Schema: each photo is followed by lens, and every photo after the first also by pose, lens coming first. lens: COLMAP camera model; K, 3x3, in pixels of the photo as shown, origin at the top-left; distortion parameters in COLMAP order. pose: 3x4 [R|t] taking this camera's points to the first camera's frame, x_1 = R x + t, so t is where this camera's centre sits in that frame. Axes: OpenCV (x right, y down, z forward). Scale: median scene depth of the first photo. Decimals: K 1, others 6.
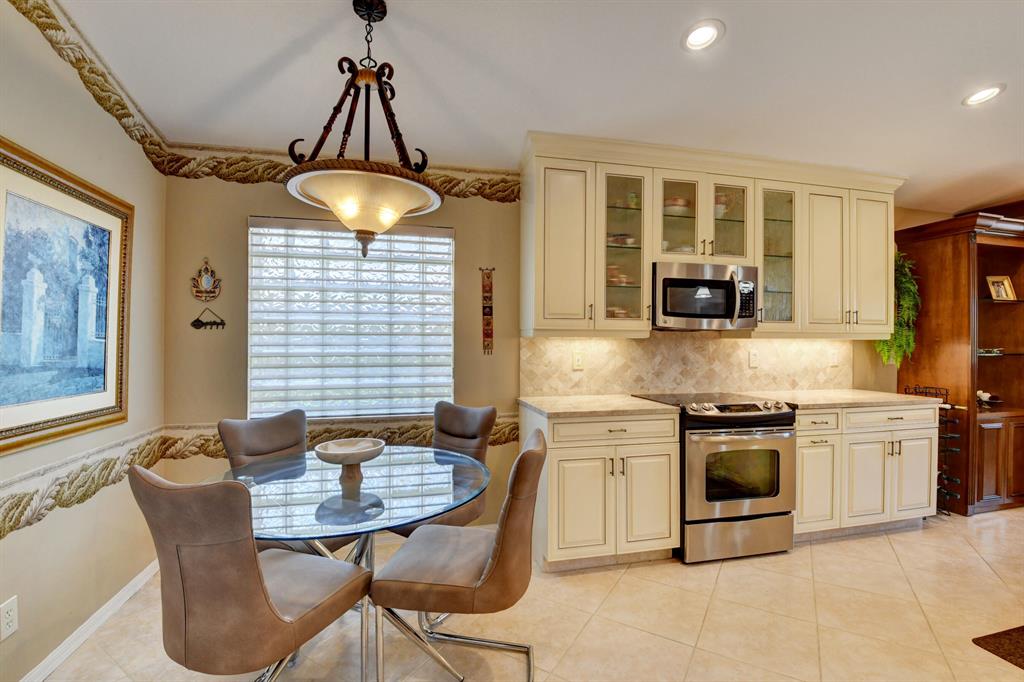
lens RADIAL K [[448.8, 0, 507.8], [0, 448.8, 341.0], [0, 0, 1]] dist [0.013832, -0.026298]
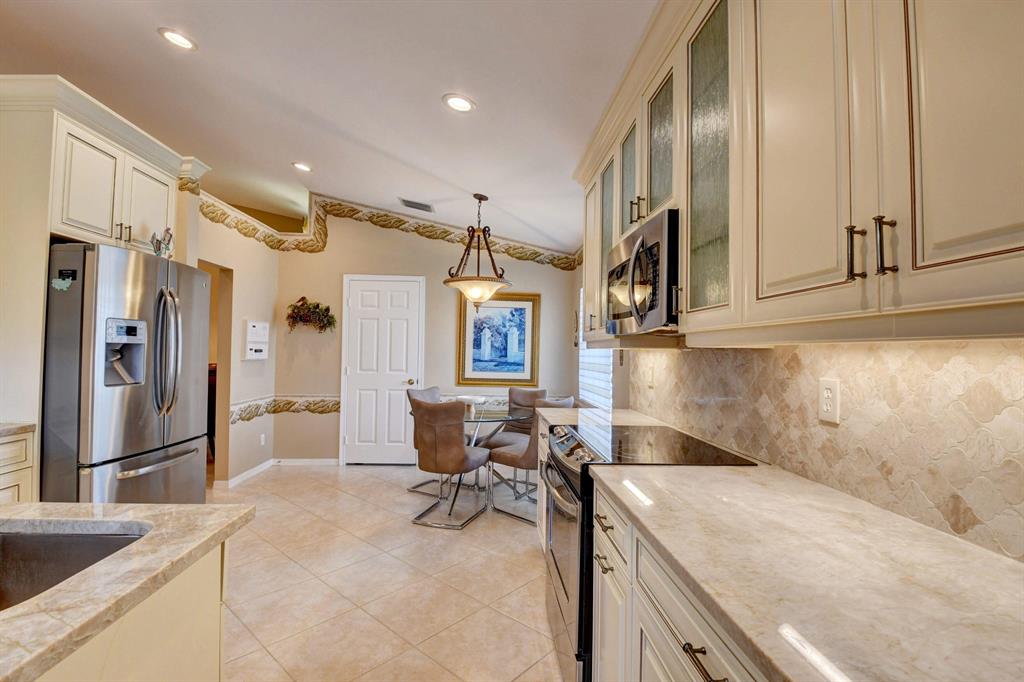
lens RADIAL K [[457.3, 0, 510.5], [0, 457.3, 341.4], [0, 0, 1]] dist [0.014419, -0.029992]
pose [[-0.165950, -0.029359, -0.985697, 1.098781], [-0.015236, 0.999514, -0.027206, 0.006026], [0.986016, 0.010503, -0.166317, 0.909633]]
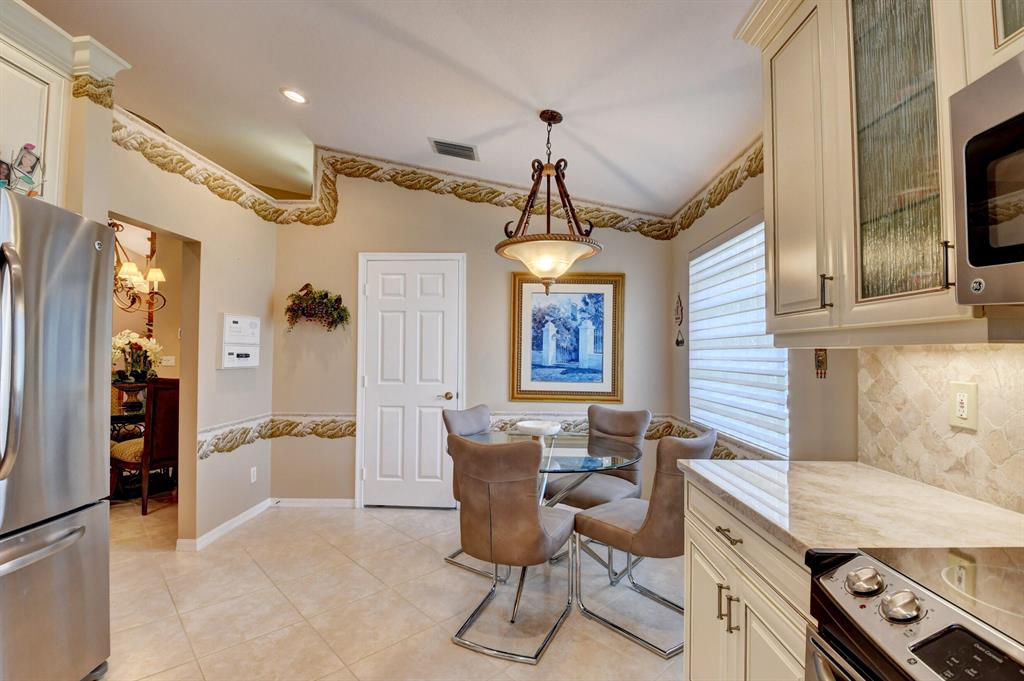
lens RADIAL K [[448.8, 0, 507.8], [0, 448.8, 340.5], [0, 0, 1]] dist [0.013832, -0.026298]
pose [[-0.250446, -0.033181, -0.967562, 0.641349], [-0.006705, 0.999448, -0.032539, 0.002786], [0.968107, -0.001662, -0.250531, 0.731523]]
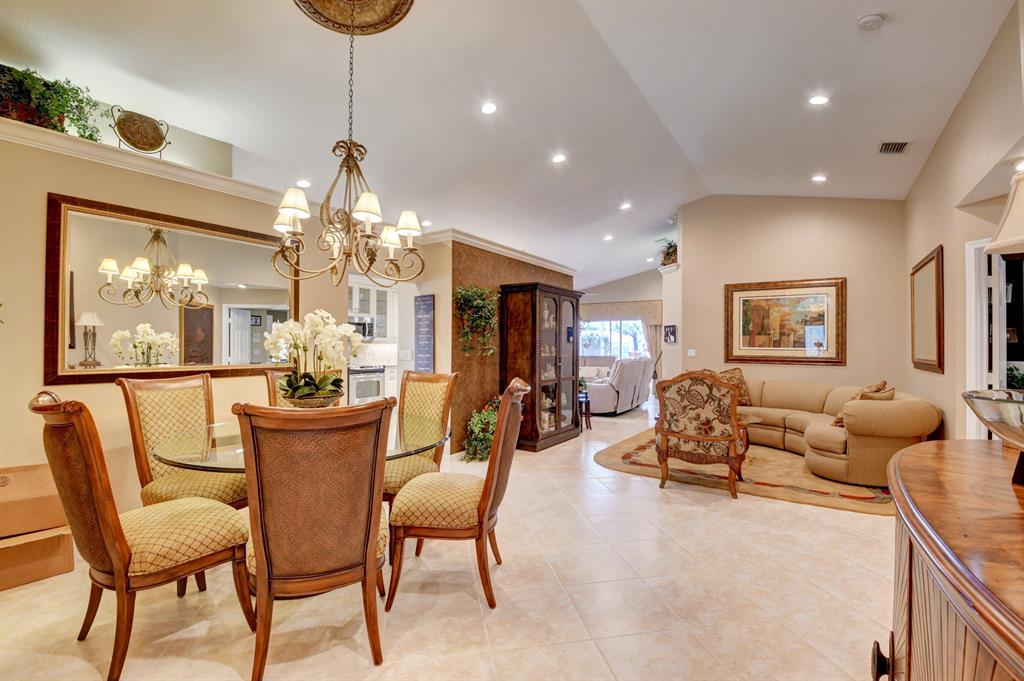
lens RADIAL K [[448.8, 0, 507.8], [0, 448.8, 340.5], [0, 0, 1]] dist [0.013832, -0.026298]
pose [[0.732986, 0.006866, 0.680209, -0.732189], [-0.002460, 0.999969, -0.007443, -0.004395], [-0.680239, 0.003782, 0.732980, -1.608453]]
